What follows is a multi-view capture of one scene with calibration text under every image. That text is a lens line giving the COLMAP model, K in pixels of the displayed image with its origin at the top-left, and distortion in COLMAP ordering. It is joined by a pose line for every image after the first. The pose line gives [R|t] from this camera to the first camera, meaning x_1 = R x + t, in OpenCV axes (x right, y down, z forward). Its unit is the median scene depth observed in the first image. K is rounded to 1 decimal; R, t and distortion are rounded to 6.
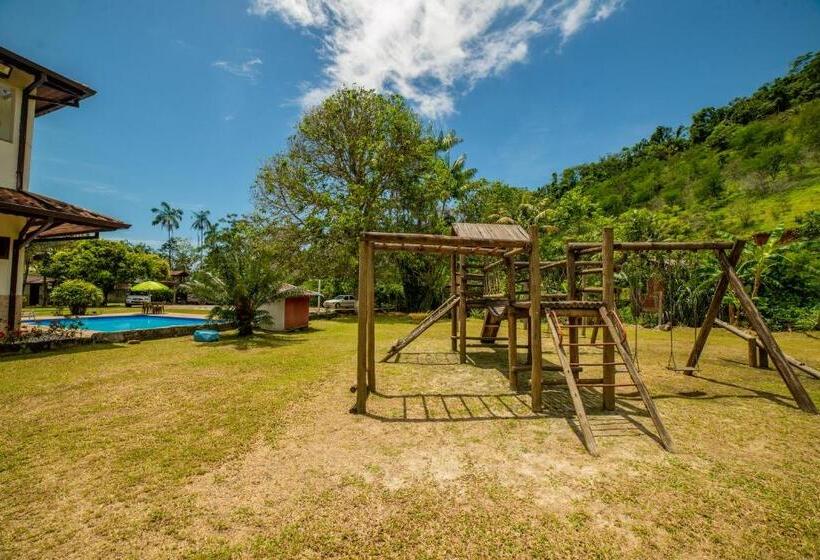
lens RADIAL K [[337.5, 0, 411.0], [0, 337.5, 284.6], [0, 0, 1]] dist [-0.021473, 0.001106]
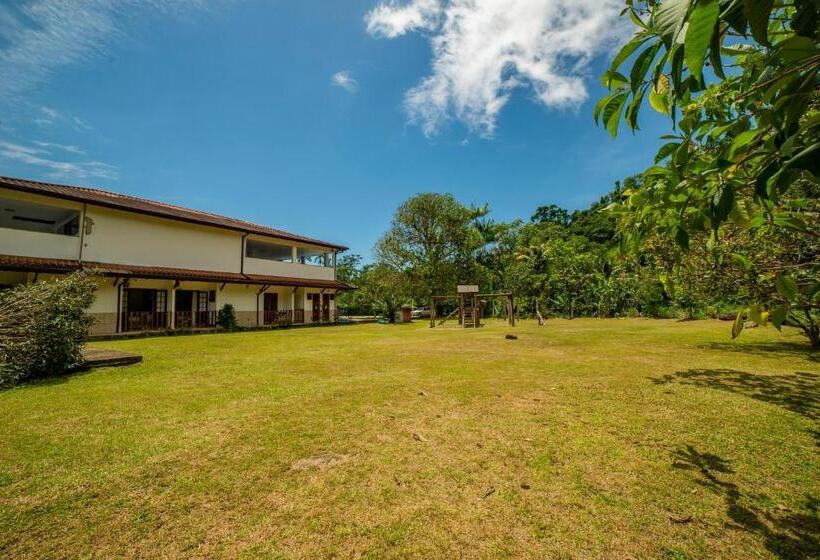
lens RADIAL K [[337.5, 0, 410.6], [0, 337.5, 281.1], [0, 0, 1]] dist [-0.021473, 0.001106]
pose [[0.975733, -0.042266, -0.214845, 0.116066], [0.033205, 0.998407, -0.045612, -0.026331], [0.216431, 0.037371, 0.975582, -0.722477]]
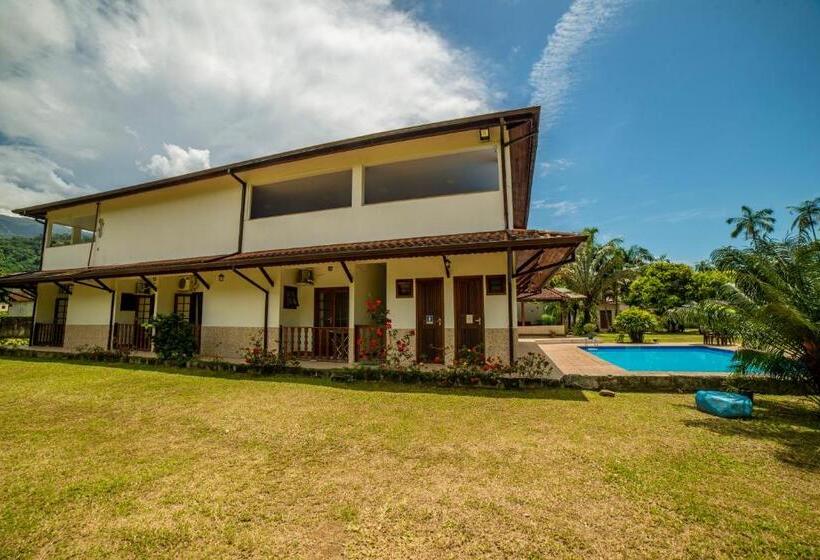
lens RADIAL K [[337.5, 0, 413.4], [0, 337.5, 281.2], [0, 0, 1]] dist [-0.021473, 0.001106]
pose [[0.092886, -0.128406, -0.987362, -0.051055], [0.048538, 0.991054, -0.124320, 0.001017], [0.994493, -0.036377, 0.098288, 0.204546]]
